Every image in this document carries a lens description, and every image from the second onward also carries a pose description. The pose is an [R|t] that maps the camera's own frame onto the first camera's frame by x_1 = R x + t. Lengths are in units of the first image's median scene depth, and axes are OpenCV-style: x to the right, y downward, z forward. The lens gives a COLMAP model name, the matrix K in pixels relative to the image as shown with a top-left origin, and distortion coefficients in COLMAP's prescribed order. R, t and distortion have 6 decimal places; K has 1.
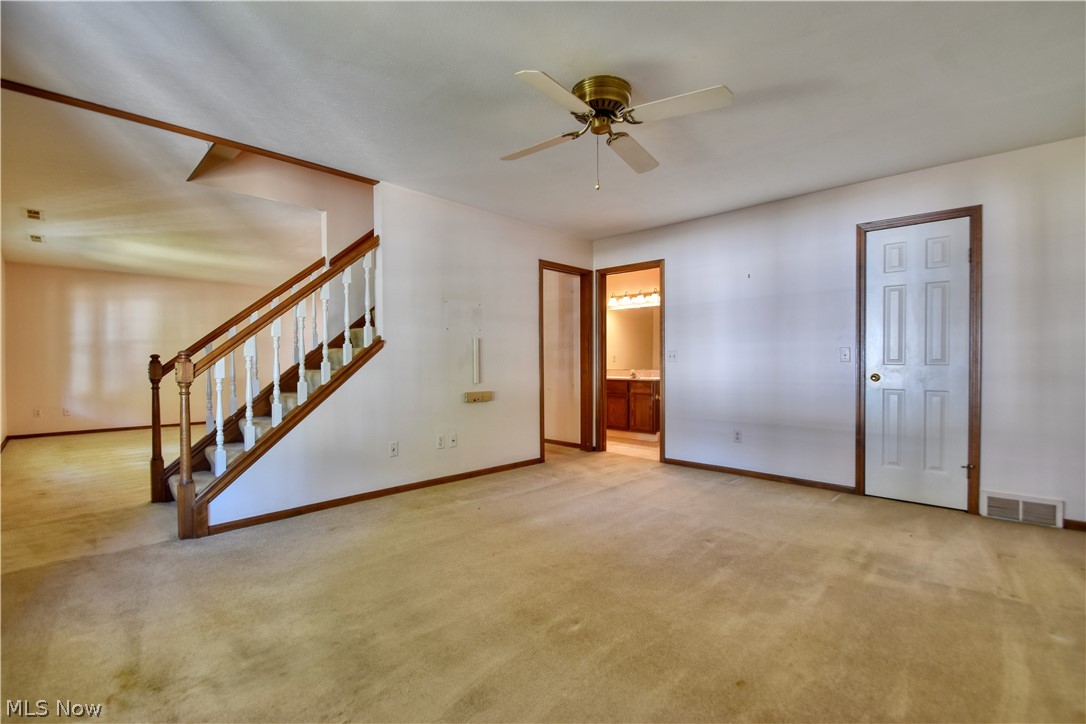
lens RADIAL K [[475.7, 0, 543.4], [0, 475.7, 367.6], [0, 0, 1]] dist [0.022685, -0.024369]
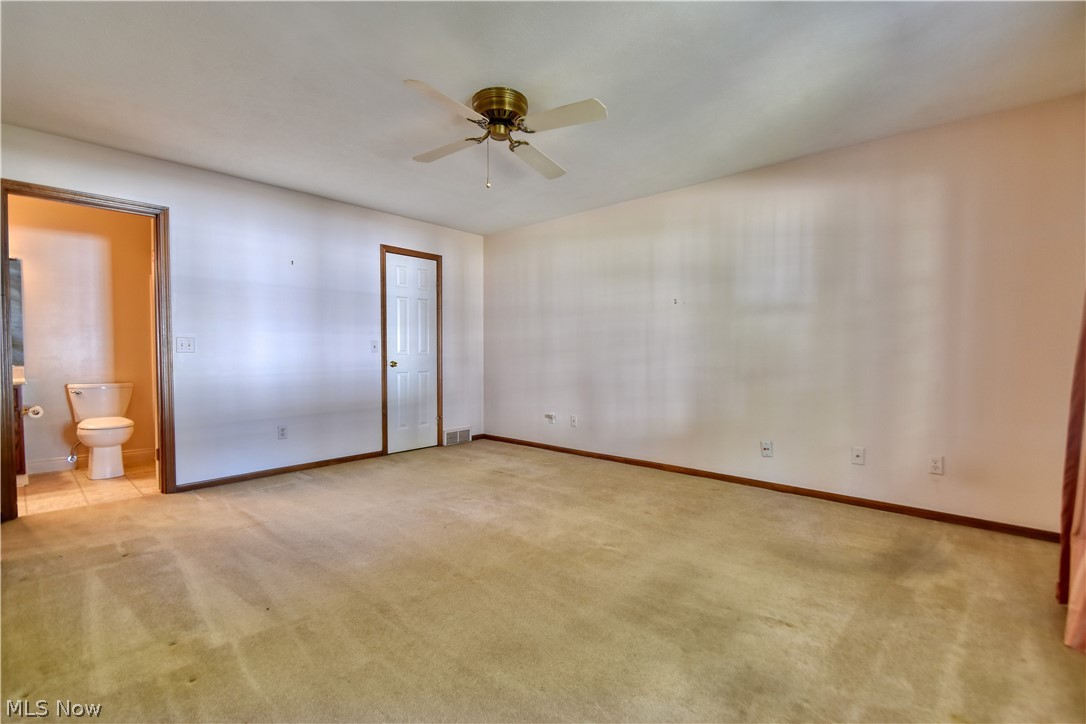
lens RADIAL K [[475.7, 0, 543.4], [0, 475.7, 367.6], [0, 0, 1]] dist [0.022685, -0.024369]
pose [[-0.024904, -0.033713, 0.999121, -0.687623], [0.013069, 0.999335, 0.034046, -0.010171], [-0.999604, 0.013905, -0.024447, 0.657169]]
